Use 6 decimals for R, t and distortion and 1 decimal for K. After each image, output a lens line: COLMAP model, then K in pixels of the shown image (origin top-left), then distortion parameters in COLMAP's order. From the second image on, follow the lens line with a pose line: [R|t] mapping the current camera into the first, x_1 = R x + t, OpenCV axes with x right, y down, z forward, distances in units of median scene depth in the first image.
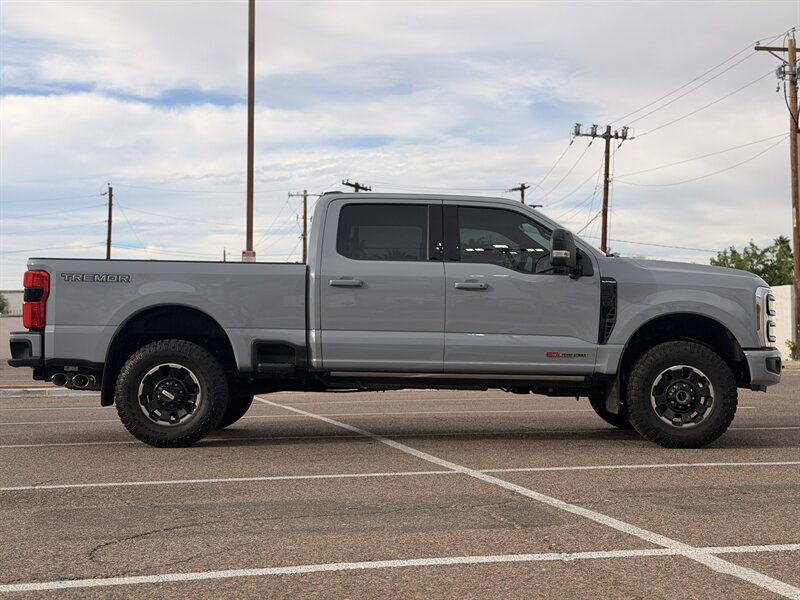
lens RADIAL K [[1116.1, 0, 400.0], [0, 1116.1, 300.0], [0, 0, 1]] dist [0.210661, -0.473026]
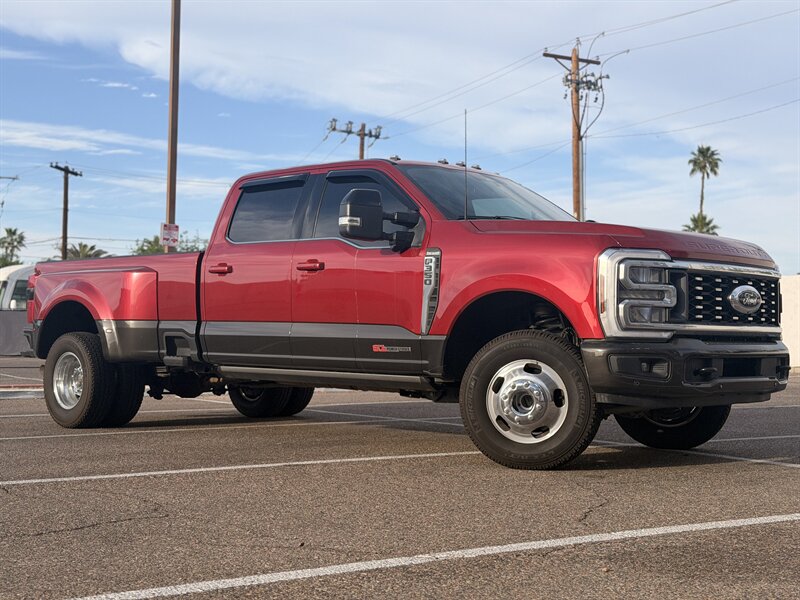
lens RADIAL K [[1116.1, 0, 400.0], [0, 1116.1, 300.0], [0, 0, 1]] dist [0.210661, -0.473026]
pose [[0.949387, 0.019335, 0.313512, -0.127183], [-0.018161, 0.999813, -0.006666, 0.009077], [-0.313583, 0.000635, 0.949561, 0.076700]]
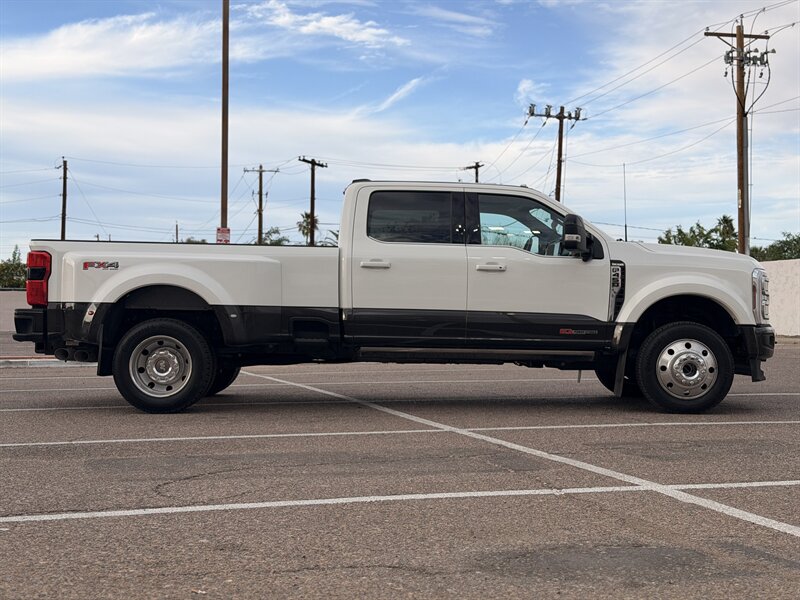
lens RADIAL K [[1116.1, 0, 400.0], [0, 1116.1, 300.0], [0, 0, 1]] dist [0.210661, -0.473026]
pose [[0.998978, 0.004563, 0.044959, -0.009754], [-0.005522, 0.999759, 0.021230, -0.000062], [-0.044852, -0.021457, 0.998763, -0.023716]]
